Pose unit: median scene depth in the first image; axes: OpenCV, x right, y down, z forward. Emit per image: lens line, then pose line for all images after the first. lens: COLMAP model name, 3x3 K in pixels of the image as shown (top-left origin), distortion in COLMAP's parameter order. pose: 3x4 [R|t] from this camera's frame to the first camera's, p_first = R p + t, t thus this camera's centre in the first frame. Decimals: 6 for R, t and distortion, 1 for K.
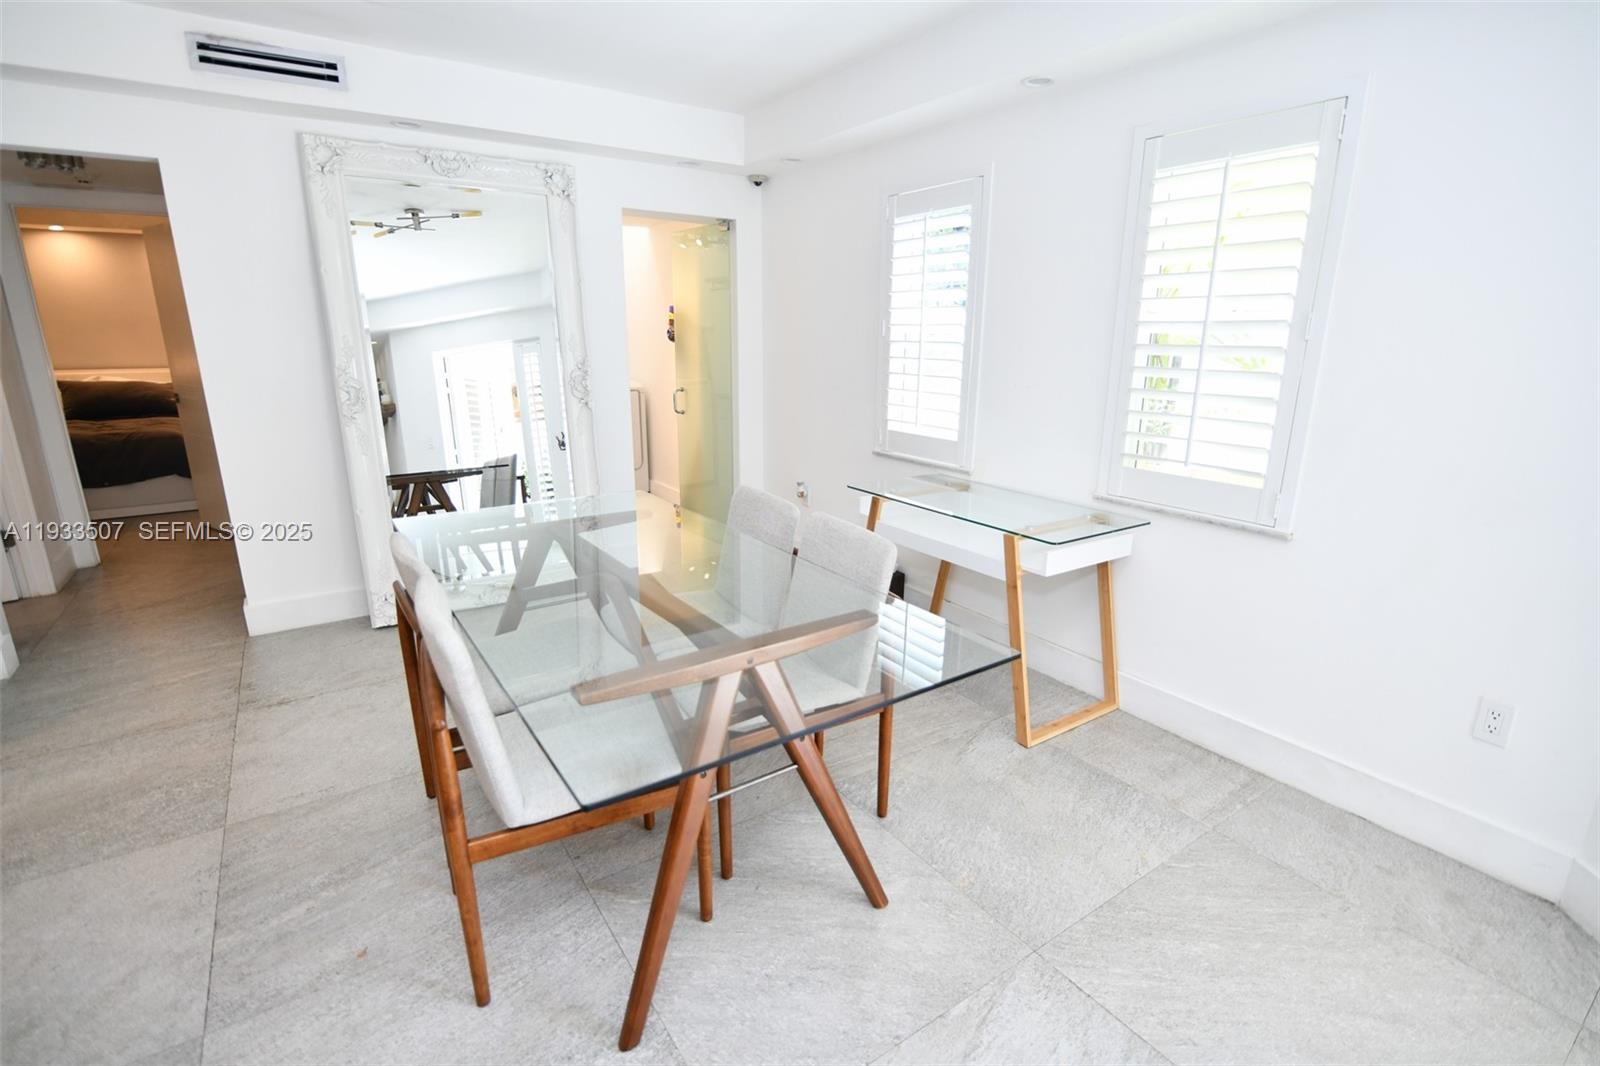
lens RADIAL K [[742.4, 0, 801.4], [0, 742.4, 536.1], [0, 0, 1]] dist [-0.015117, 0.000774]
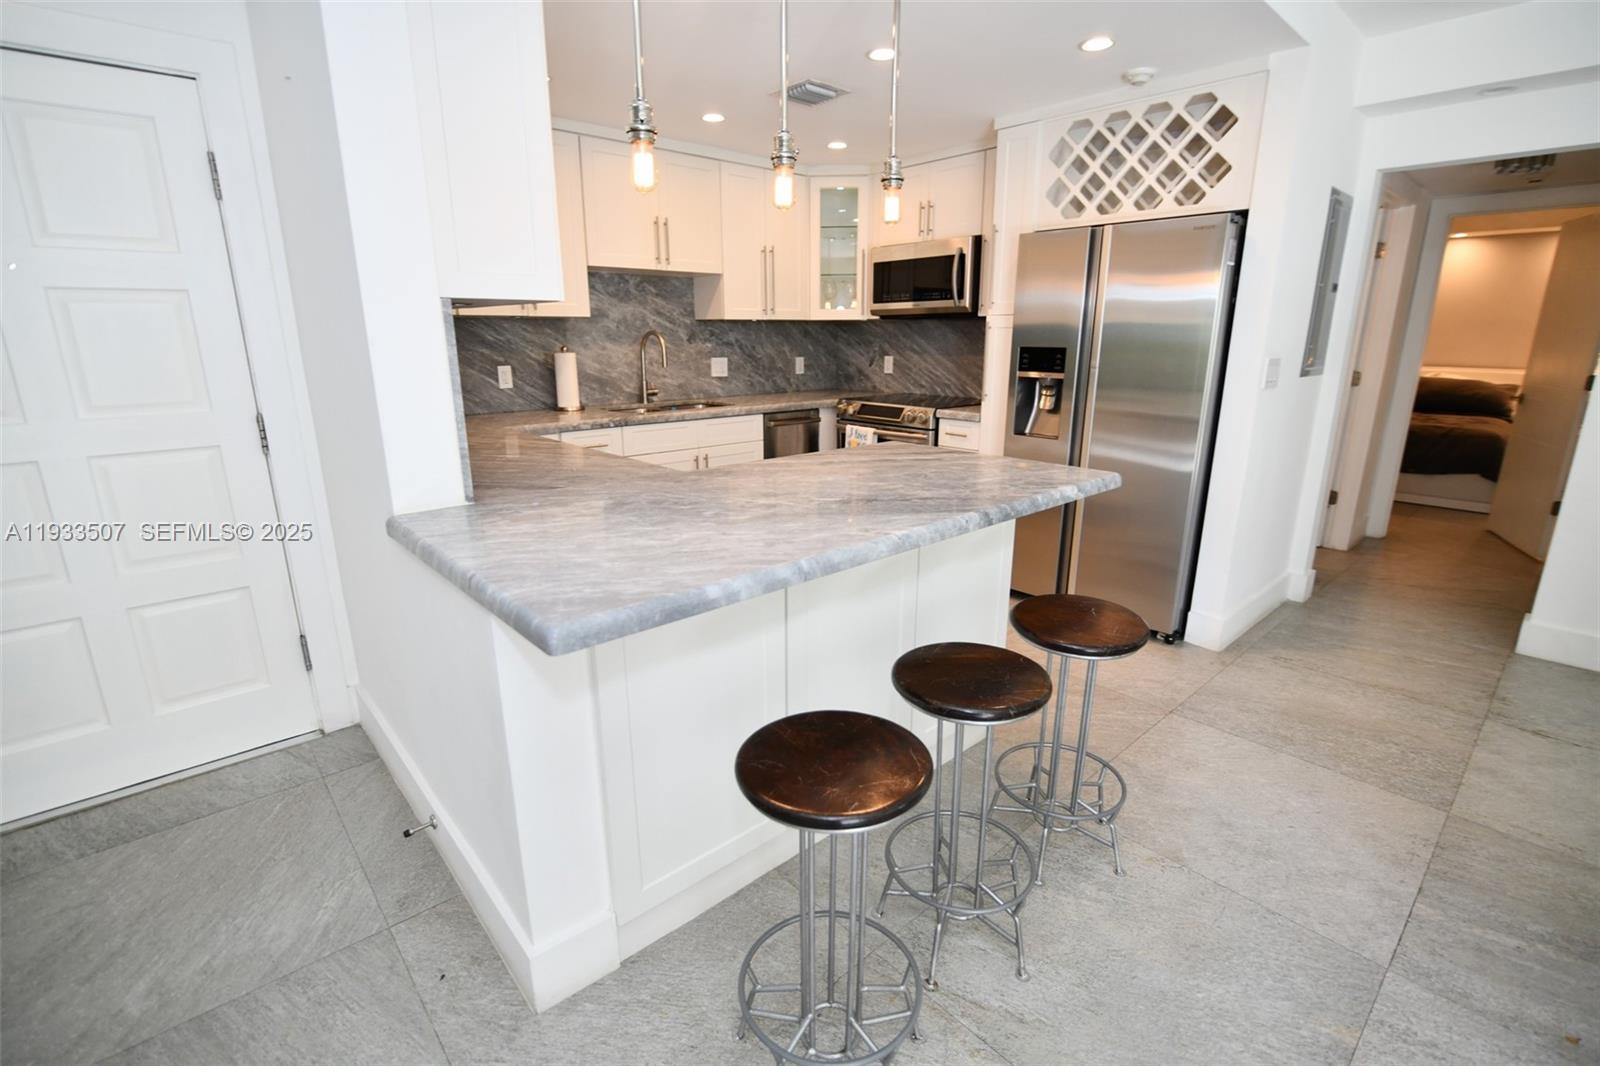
lens RADIAL K [[729.9, 0, 803.4], [0, 729.9, 534.8], [0, 0, 1]] dist [-0.020451, 0.001375]
pose [[0.134480, 0.257633, -0.956839, -0.055102], [-0.260700, 0.940792, 0.216672, 0.047209], [0.956008, 0.220310, 0.193682, -0.099995]]
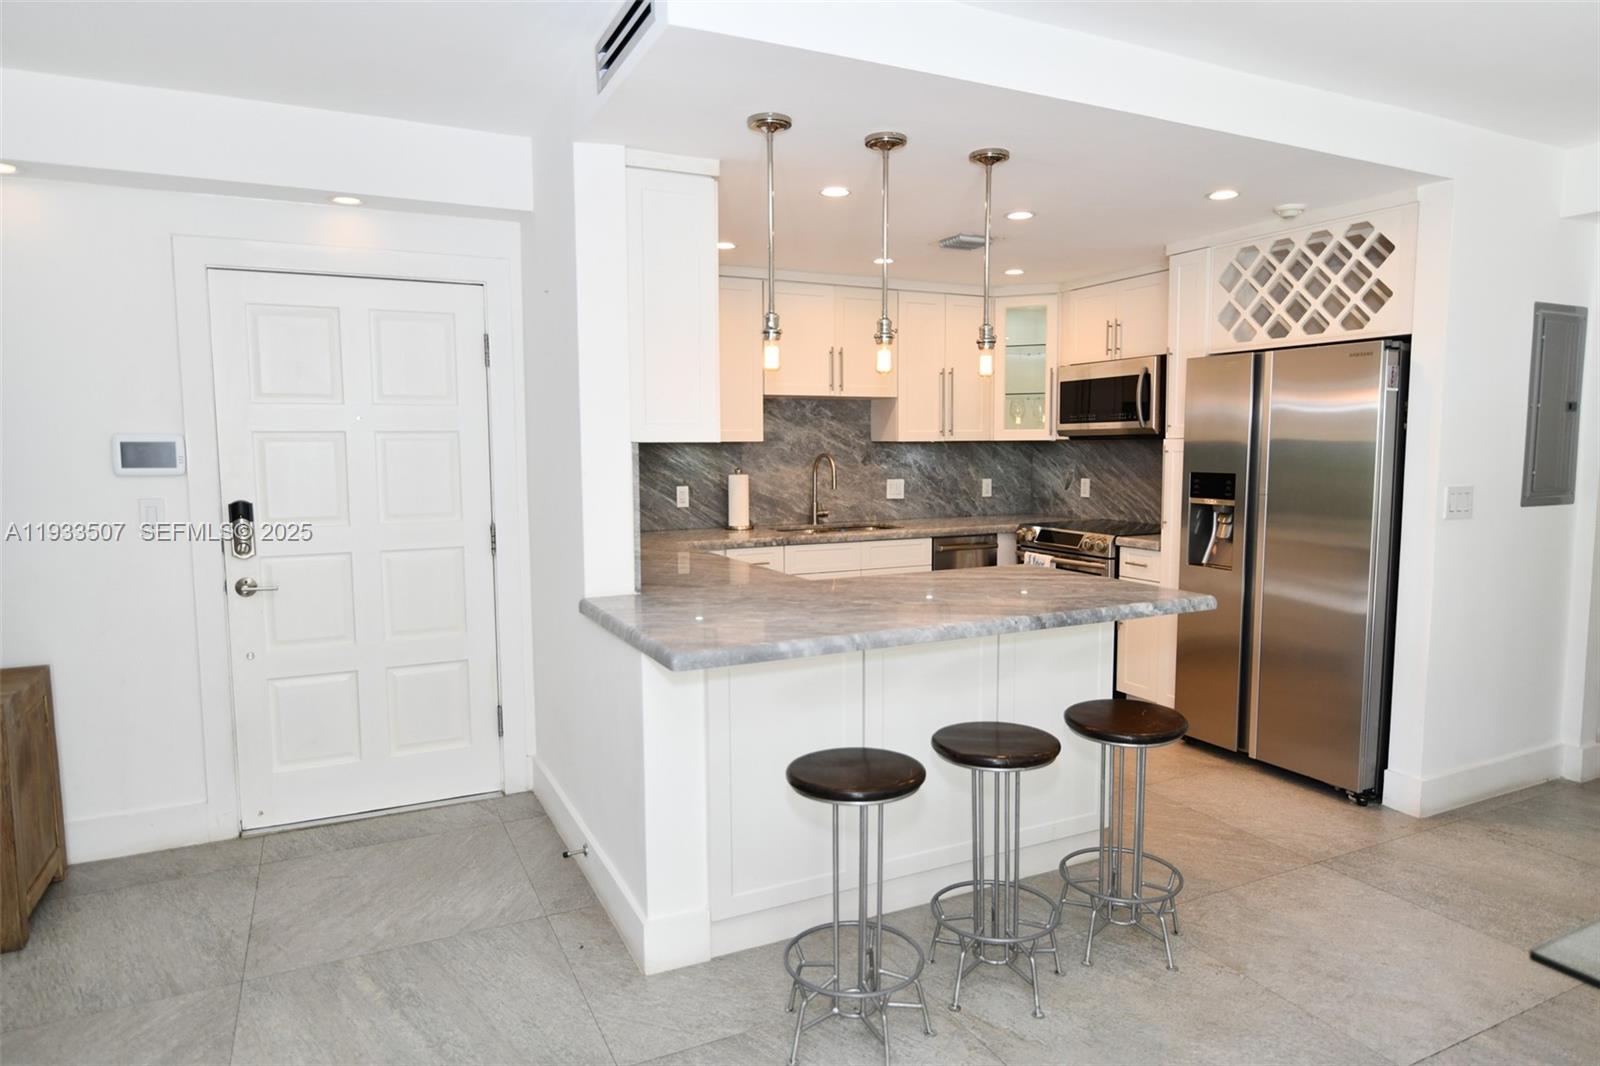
lens RADIAL K [[970.7, 0, 802.9], [0, 970.7, 537.7], [0, 0, 1]] dist [-0.005592, -0.000719]
pose [[-0.140196, 0.091691, -0.985869, 0.411203], [-0.258136, 0.957883, 0.125797, -0.023269], [0.955882, 0.272125, -0.110623, 0.042094]]
